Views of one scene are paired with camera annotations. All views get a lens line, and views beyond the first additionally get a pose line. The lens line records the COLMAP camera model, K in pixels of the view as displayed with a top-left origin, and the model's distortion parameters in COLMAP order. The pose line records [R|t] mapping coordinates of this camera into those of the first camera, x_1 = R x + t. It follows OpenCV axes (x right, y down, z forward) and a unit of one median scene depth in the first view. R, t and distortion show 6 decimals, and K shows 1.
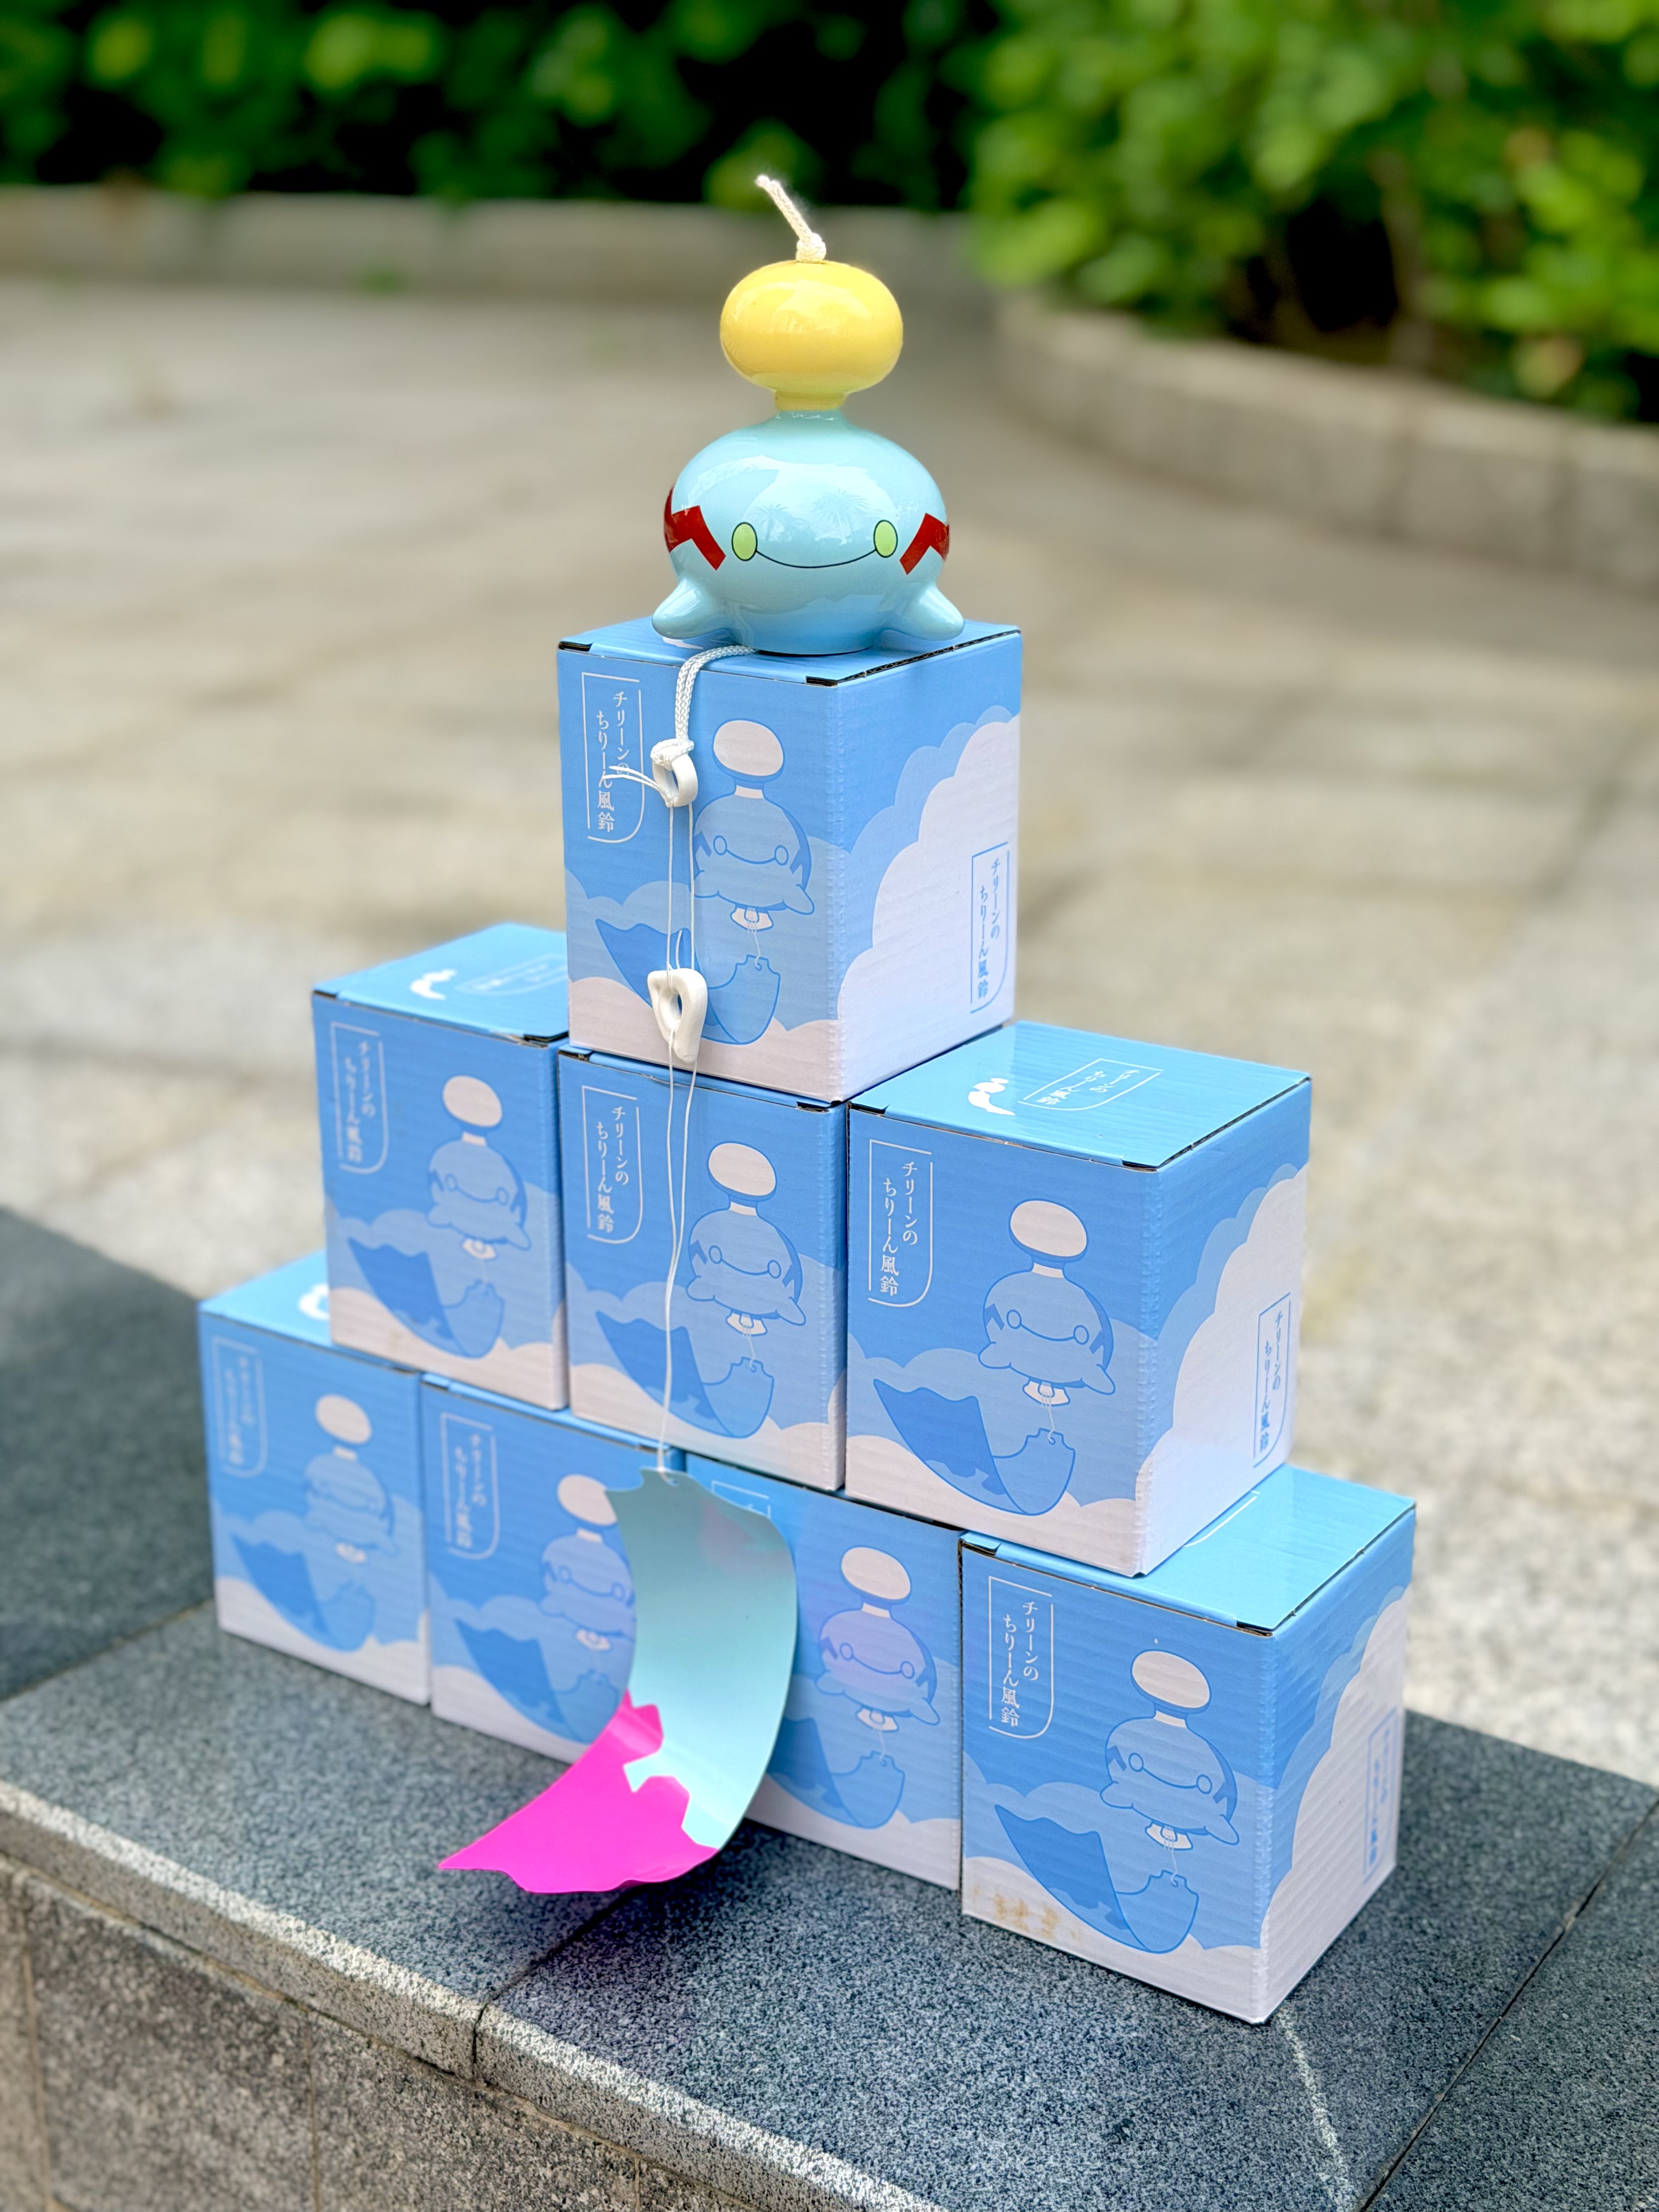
lens RADIAL K [[3118.3, 0, 926.6], [0, 3118.3, 1106.9], [0, 0, 1]] dist [0.261931, -0.485705]
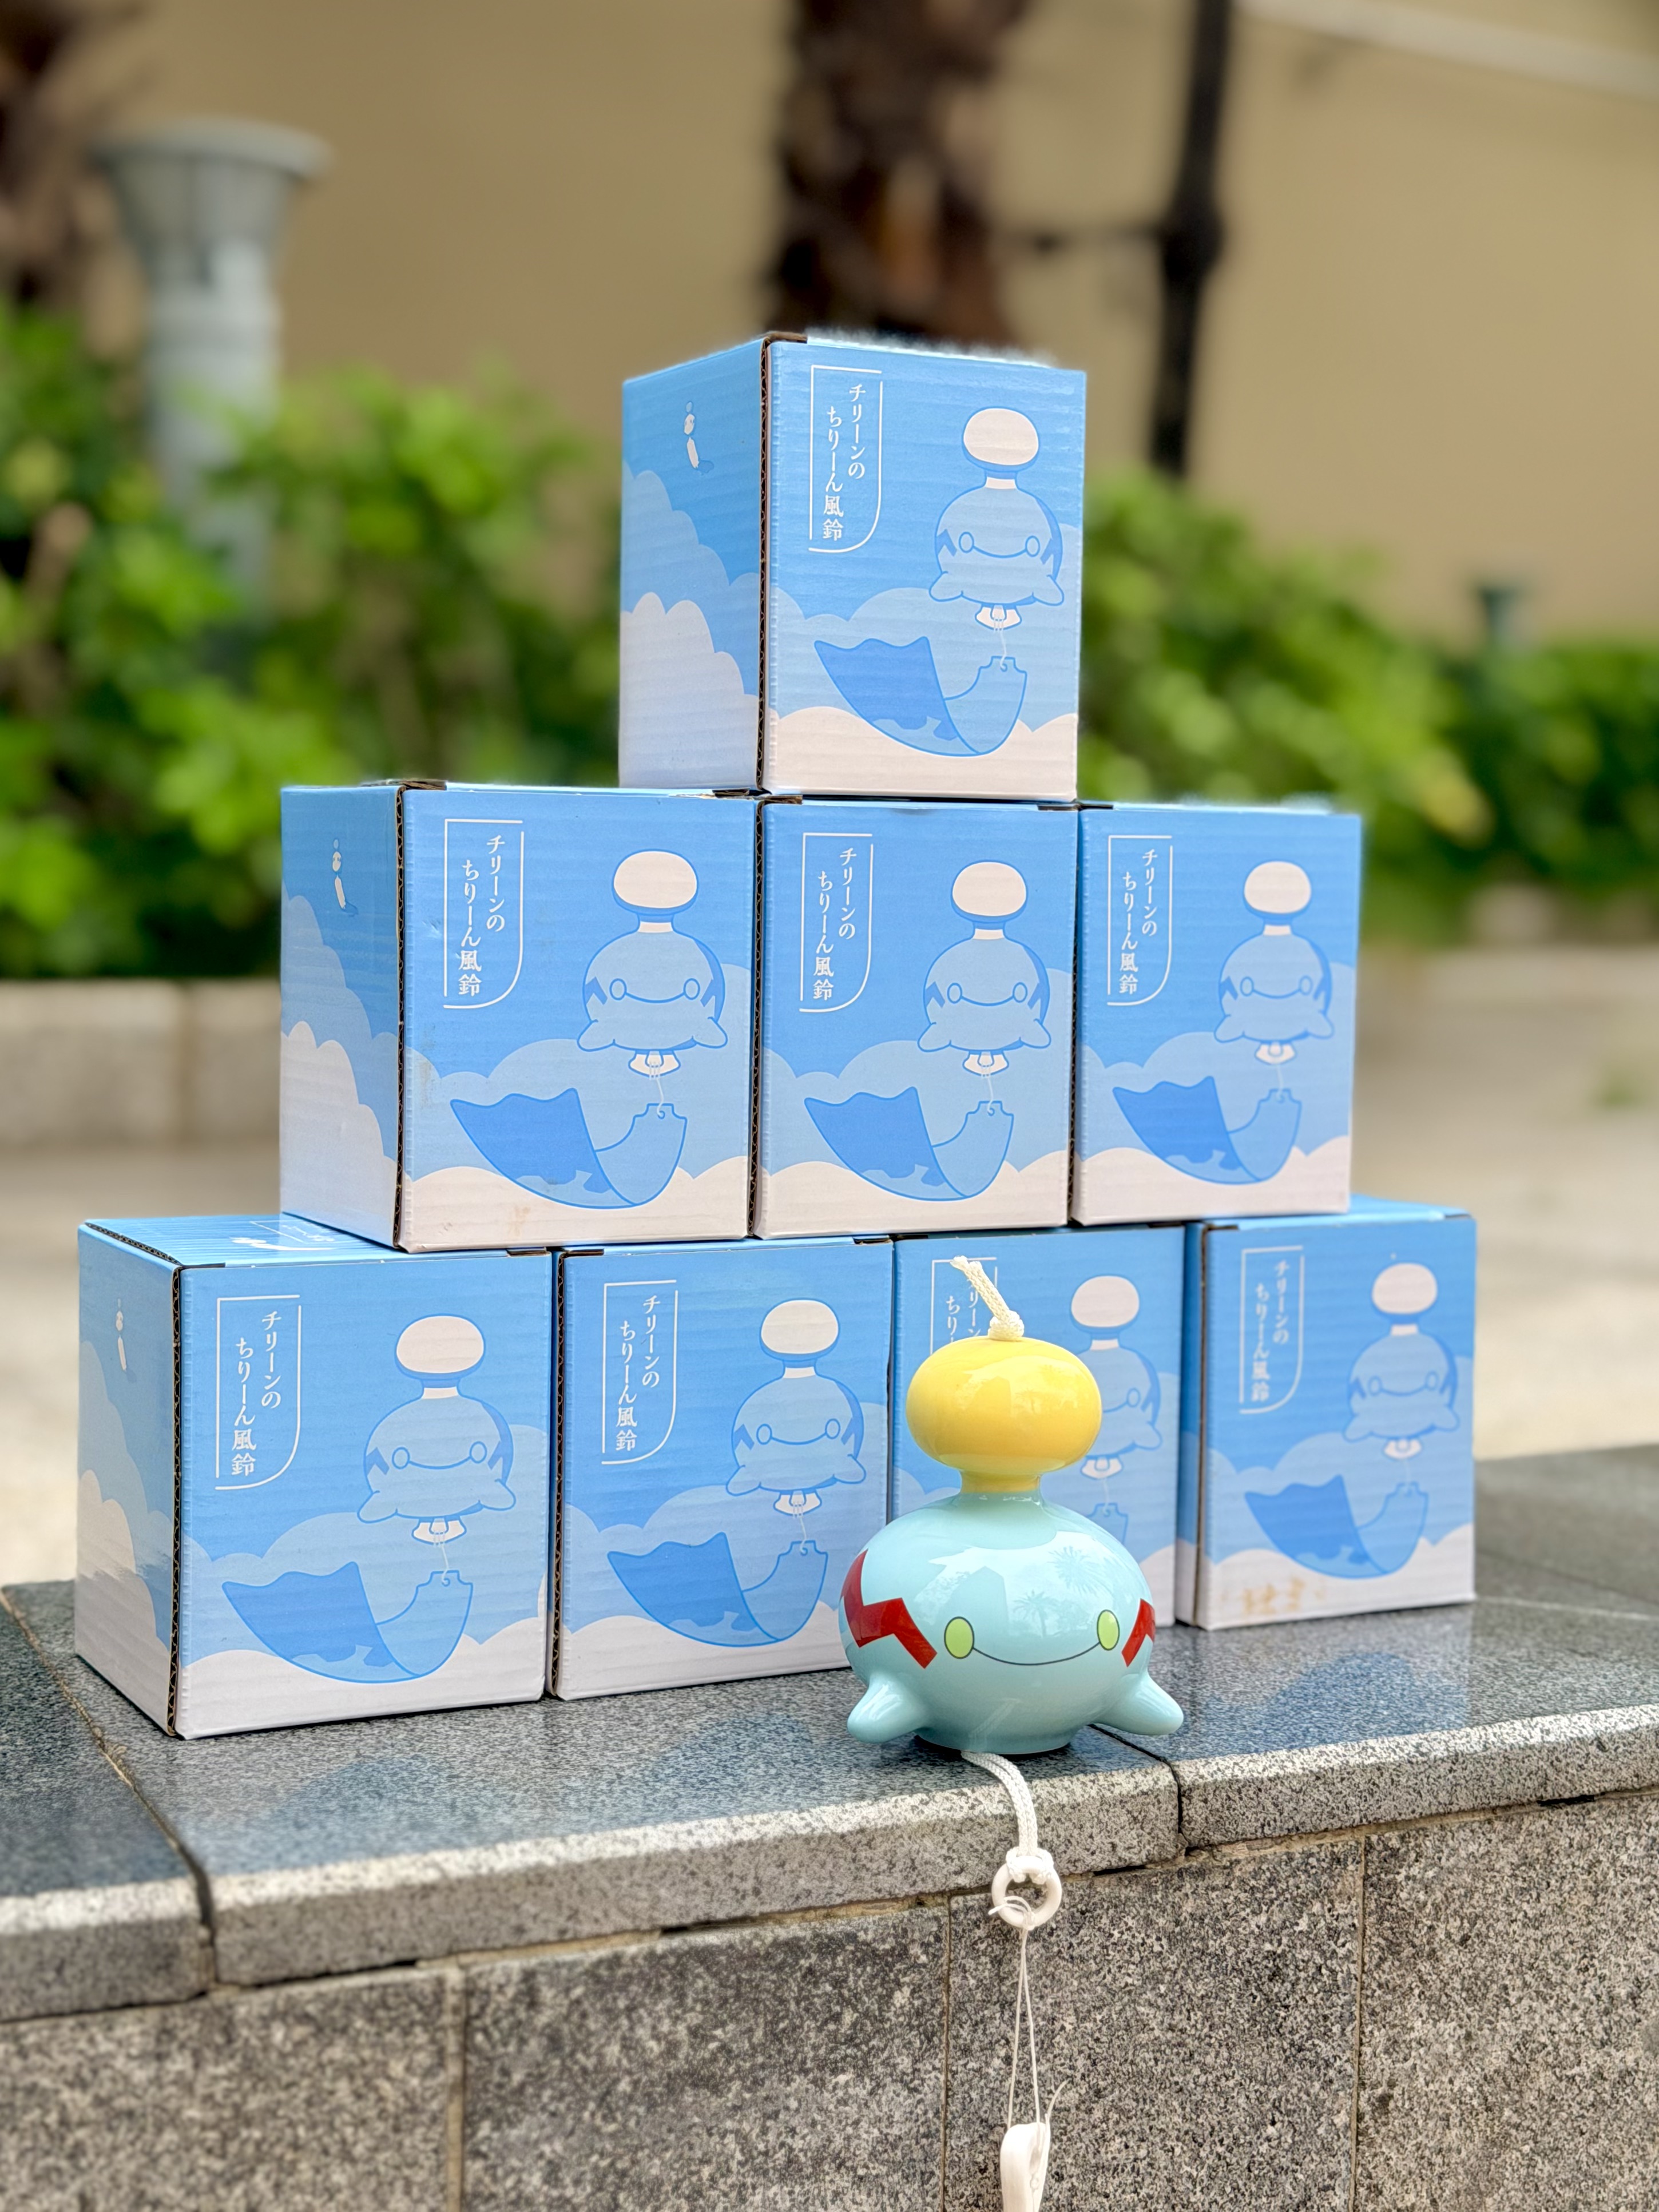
lens RADIAL K [[3118.4, 0, 926.6], [0, 3118.4, 1106.9], [0, 0, 1]] dist [0.261931, -0.485705]
pose [[0.475084, -0.069259, 0.877210, -0.921639], [0.266323, 0.961459, -0.068326, 0.145556], [-0.838670, 0.266082, 0.475219, 0.580972]]
